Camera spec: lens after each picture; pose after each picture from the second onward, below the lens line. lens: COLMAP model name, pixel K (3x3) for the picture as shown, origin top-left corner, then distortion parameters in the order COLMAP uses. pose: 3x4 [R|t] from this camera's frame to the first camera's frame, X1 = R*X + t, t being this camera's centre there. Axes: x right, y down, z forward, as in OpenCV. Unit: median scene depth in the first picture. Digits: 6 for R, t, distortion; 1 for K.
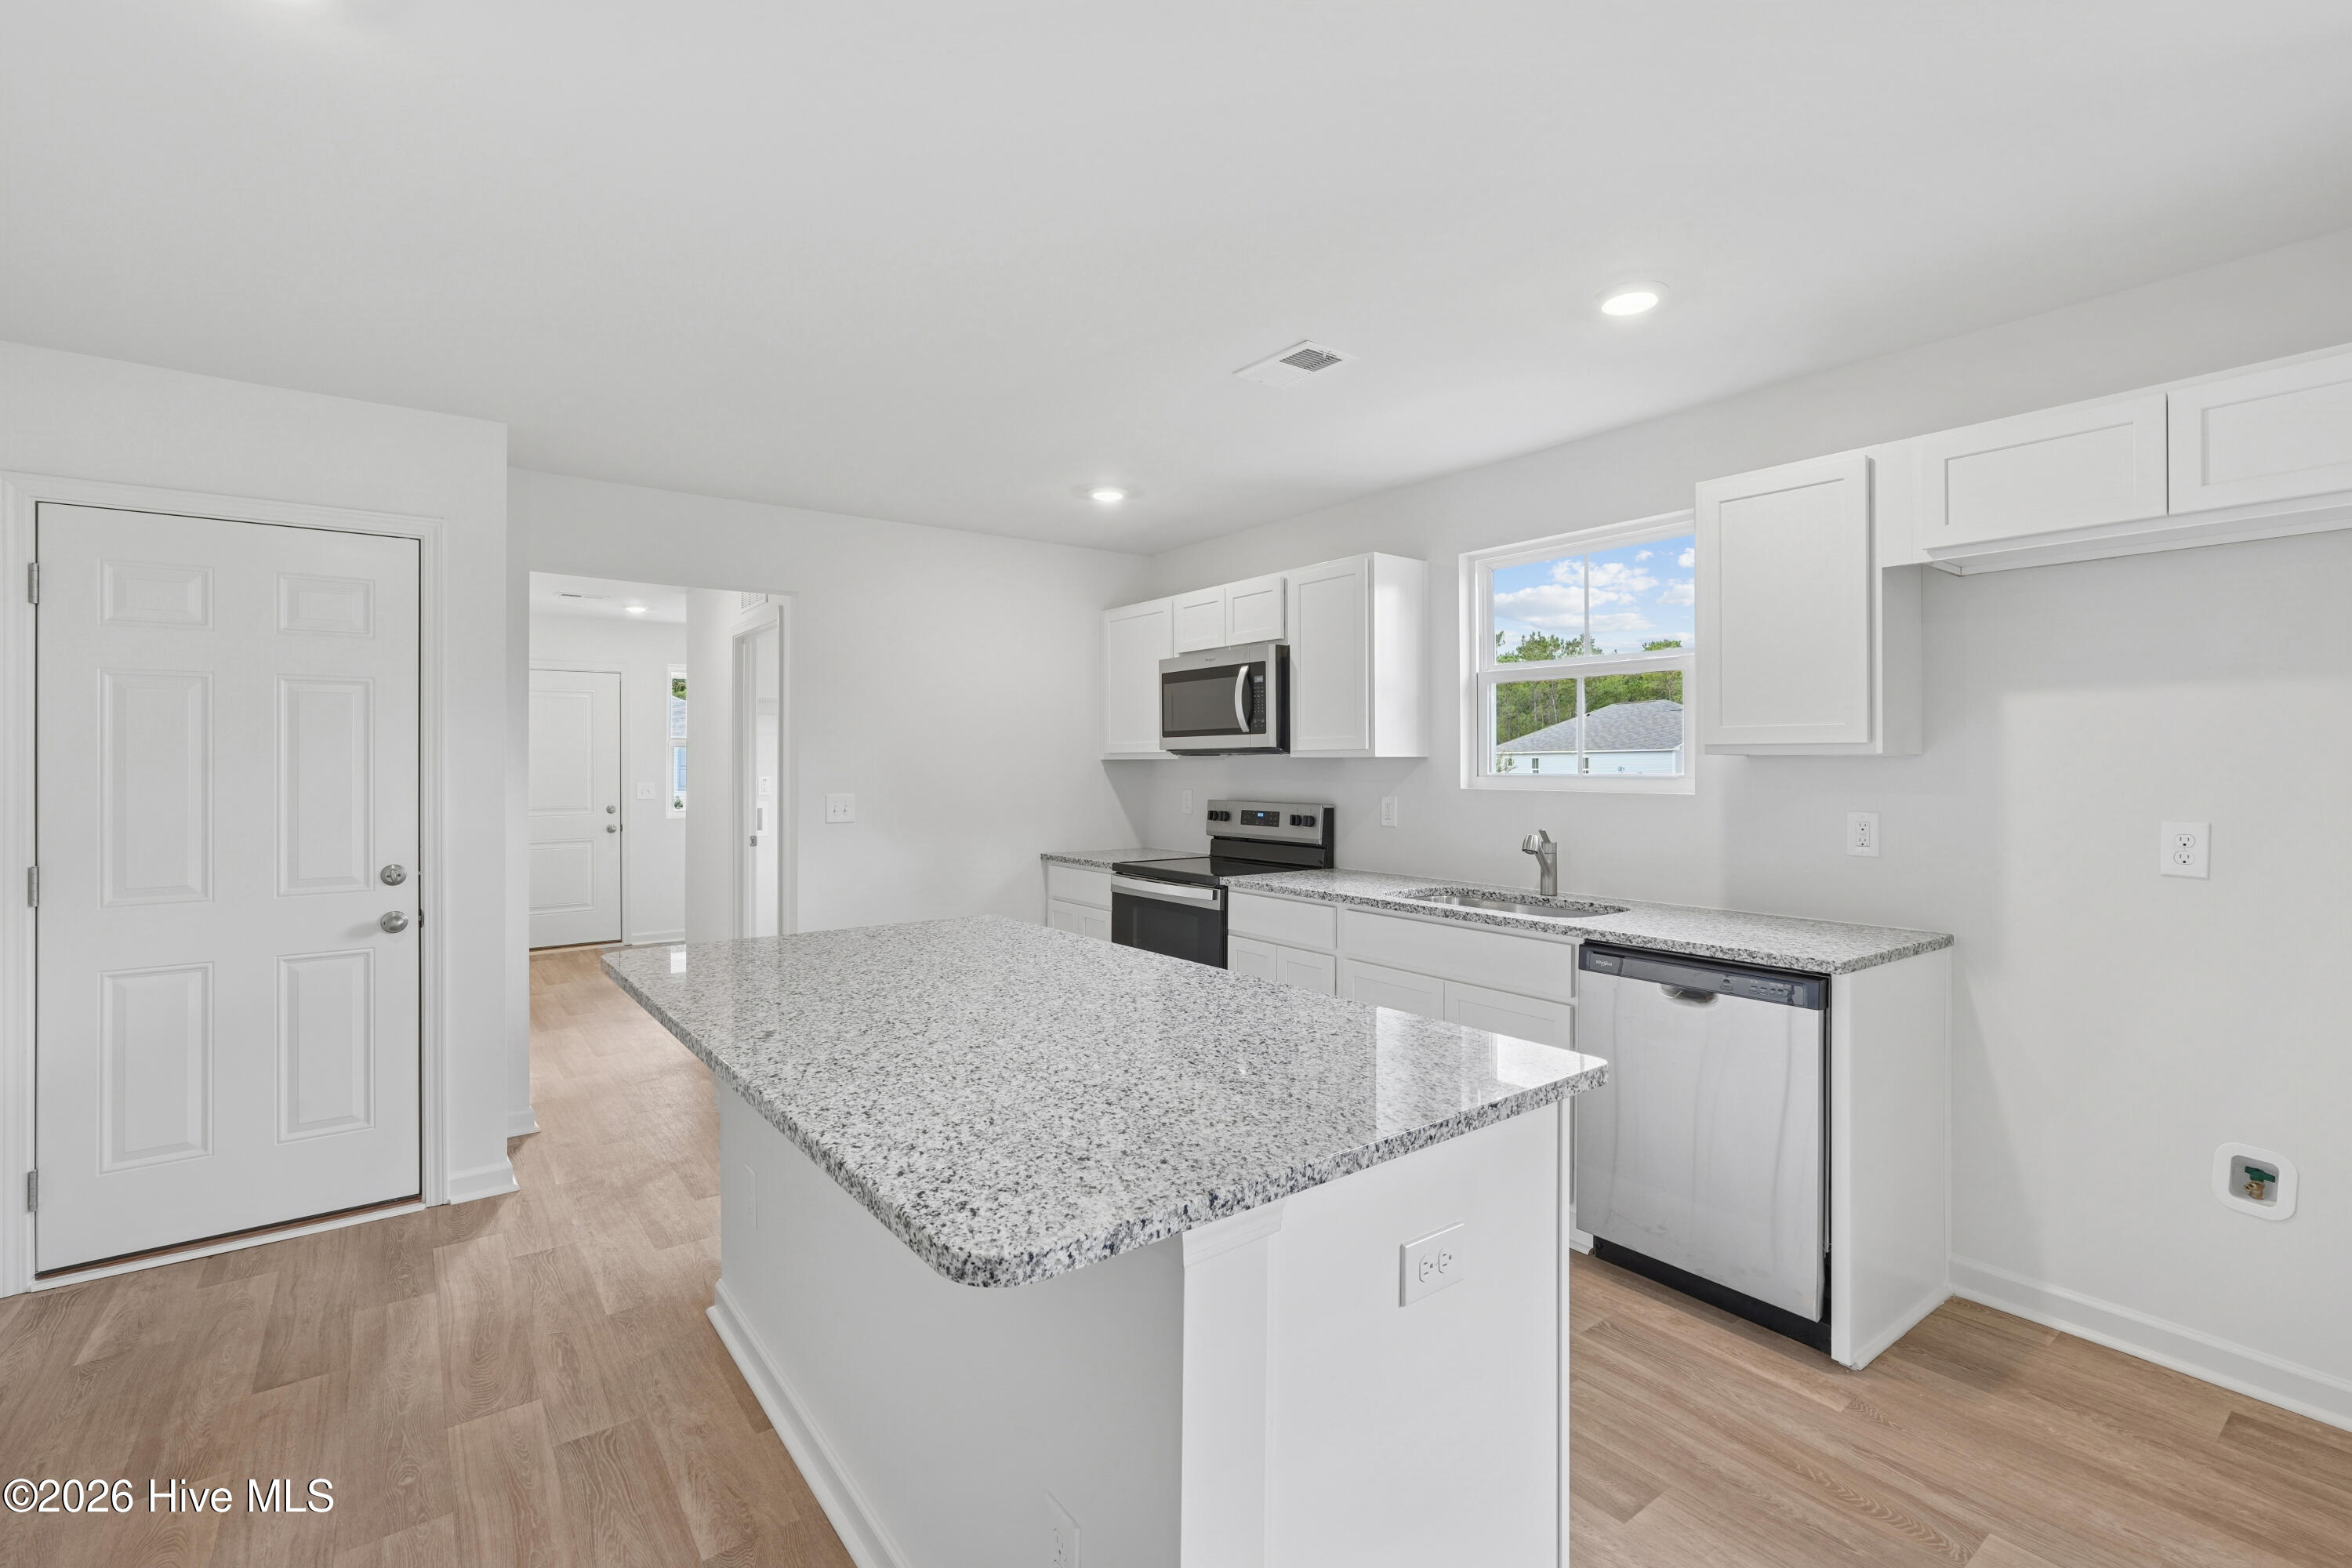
lens RADIAL K [[1063.3, 0, 1176.4], [0, 1063.3, 743.7], [0, 0, 1]] dist [-0.000433, 0.000092]
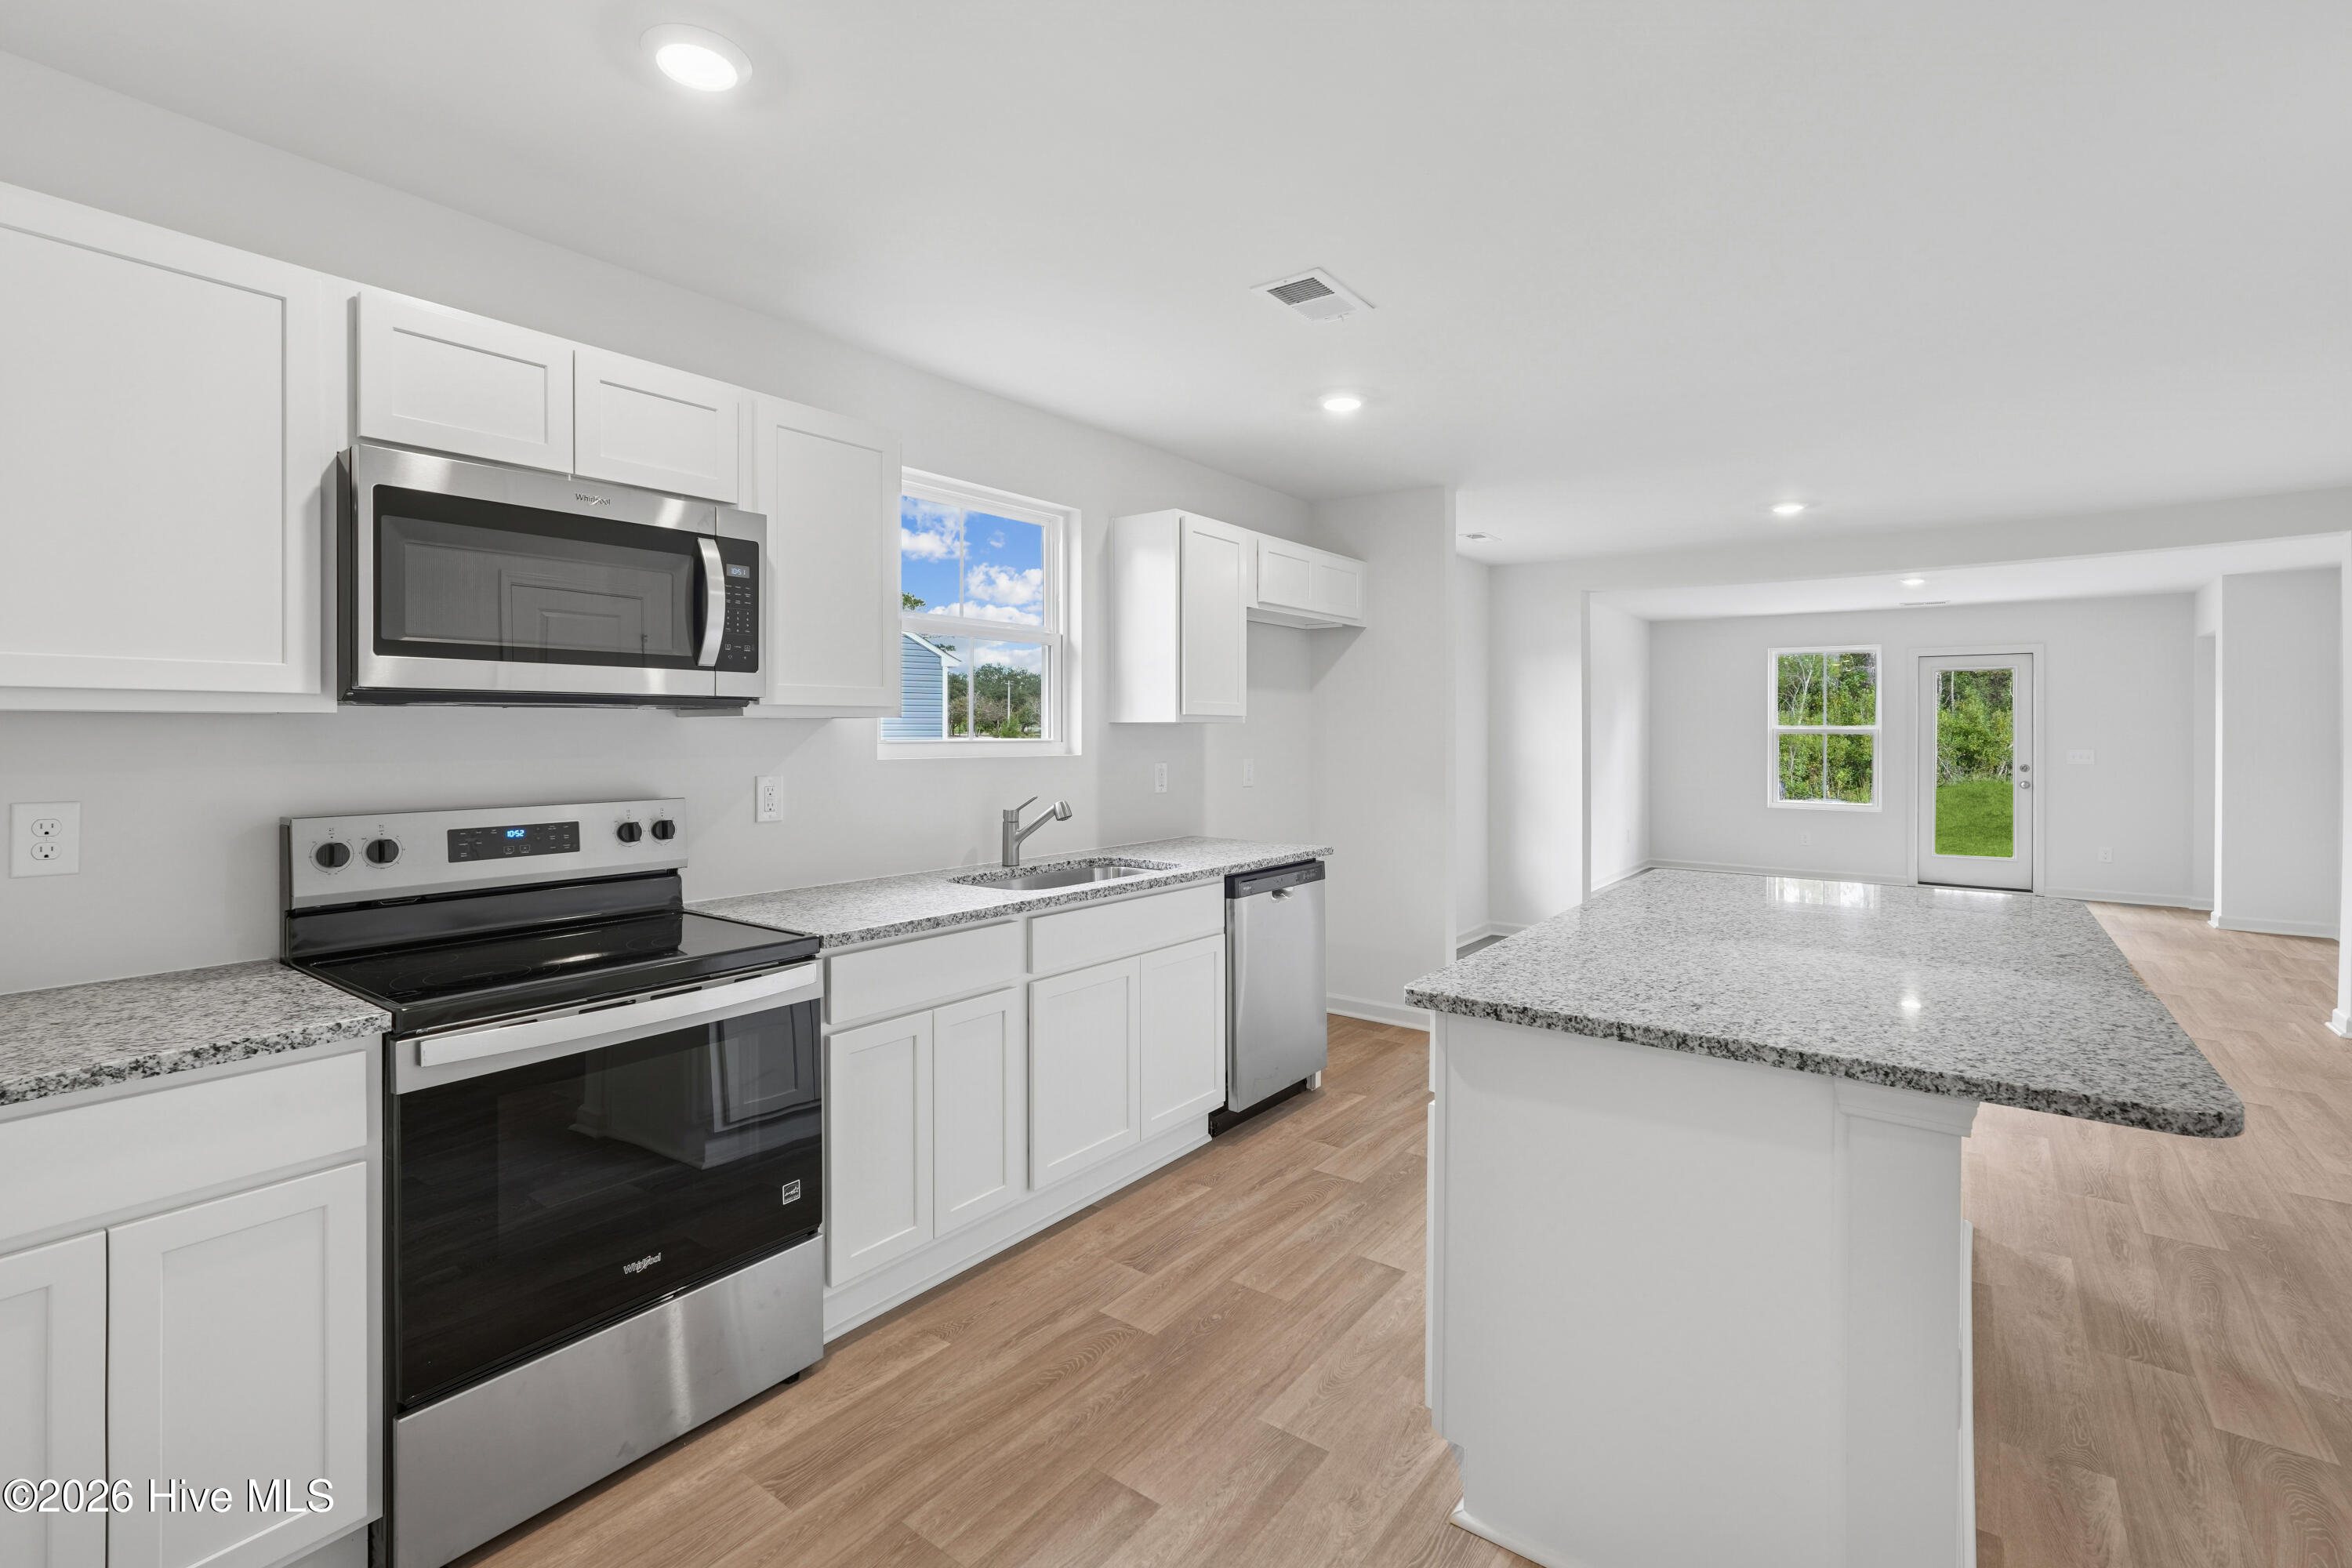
lens RADIAL K [[1063.3, 0, 1176.4], [0, 1063.3, 743.7], [0, 0, 1]] dist [-0.000433, 0.000092]
pose [[-0.284351, -0.002360, 0.958717, -0.532487], [-0.013697, 0.999905, -0.001601, 0.026774], [-0.958622, -0.013587, -0.284356, 0.987196]]
